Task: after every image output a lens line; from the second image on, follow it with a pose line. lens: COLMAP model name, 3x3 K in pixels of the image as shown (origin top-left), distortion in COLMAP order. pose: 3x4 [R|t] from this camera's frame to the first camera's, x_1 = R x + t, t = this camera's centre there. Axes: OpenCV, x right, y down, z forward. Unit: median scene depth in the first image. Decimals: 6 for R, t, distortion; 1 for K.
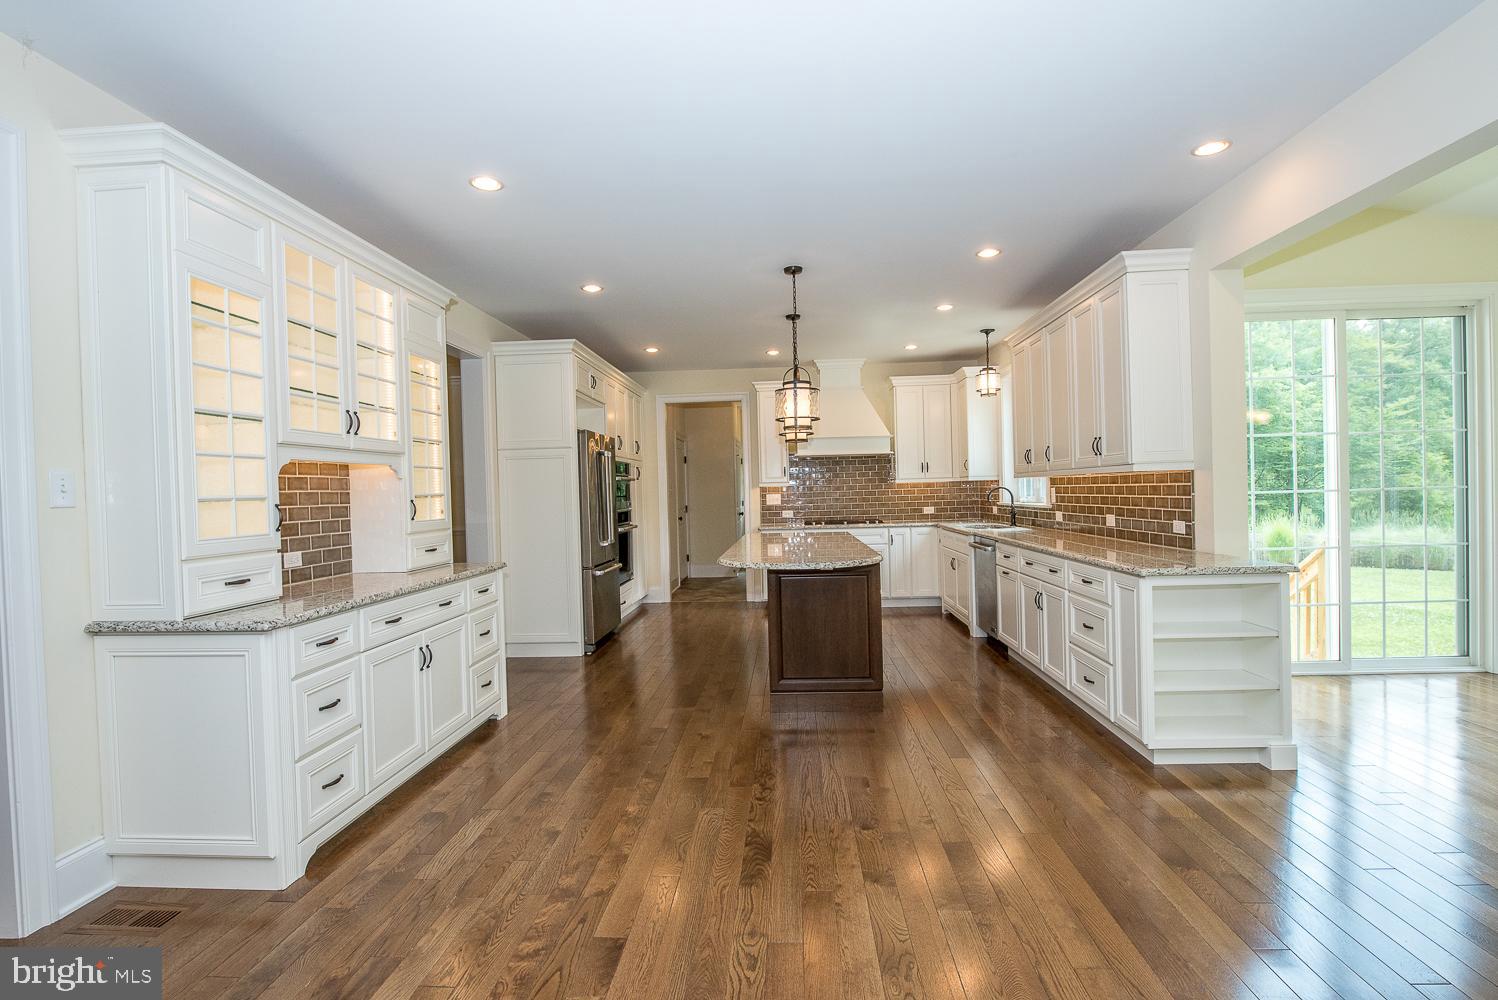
lens RADIAL K [[684.2, 0, 749.0], [0, 684.2, 500.0], [0, 0, 1]] dist [-0.014967, -0.000098]
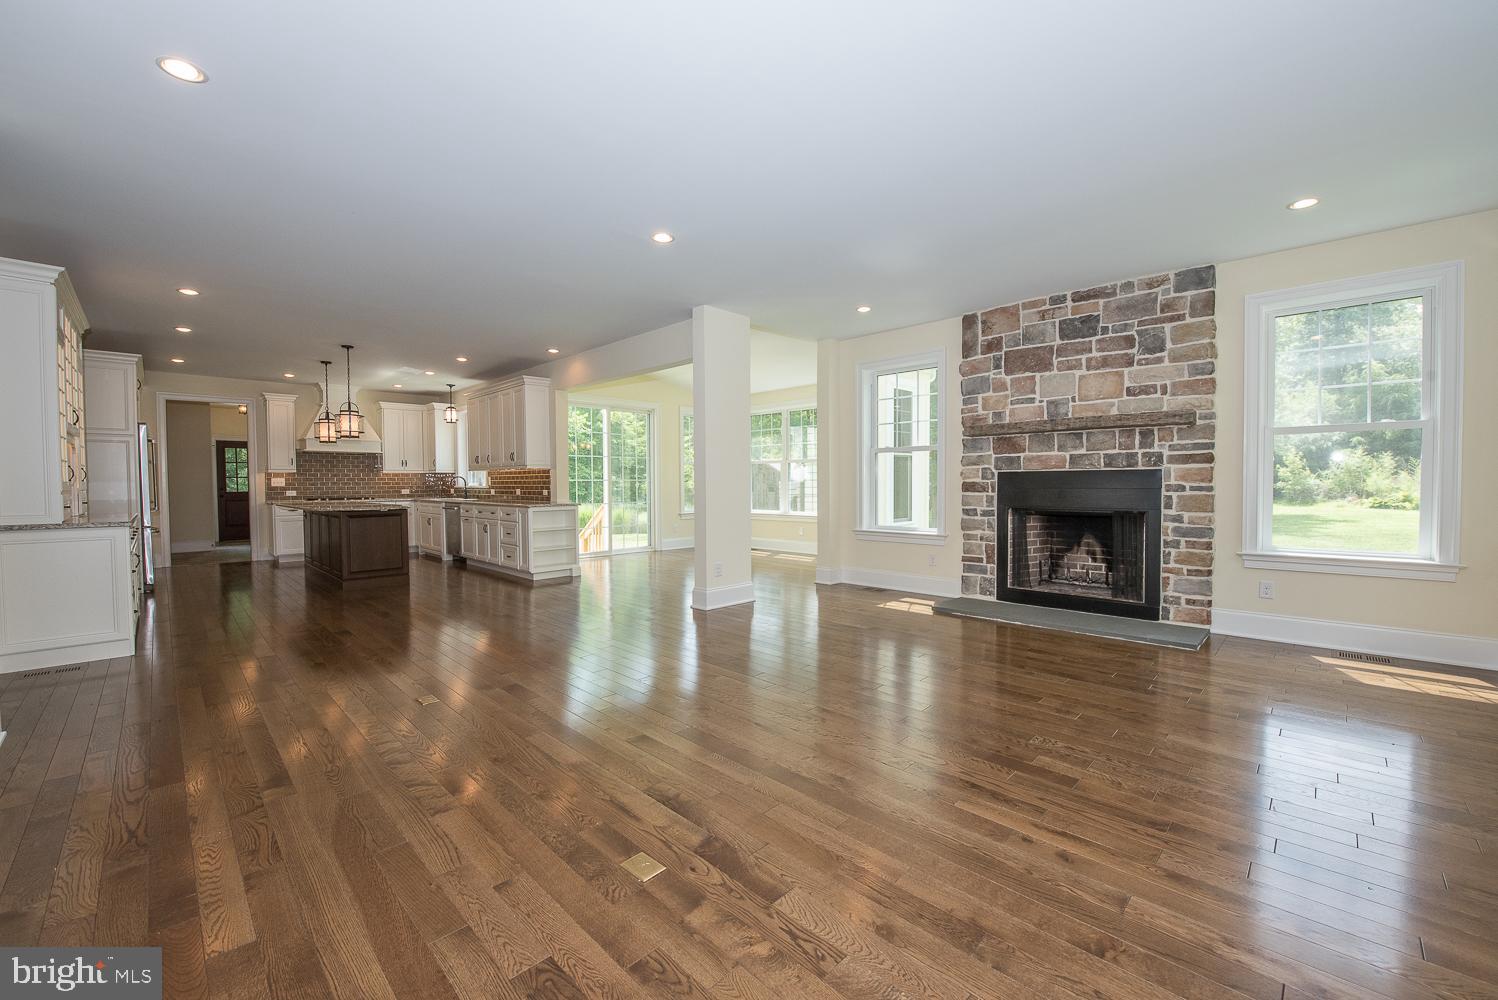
lens RADIAL K [[595.8, 0, 749.0], [0, 595.8, 500.0], [0, 0, 1]] dist [-0.016878, -0.000149]
pose [[0.656748, 0.001245, 0.754109, -0.368470], [-0.003859, 0.999991, 0.001710, 0.046305], [-0.754100, -0.004033, 0.656747, -0.710678]]
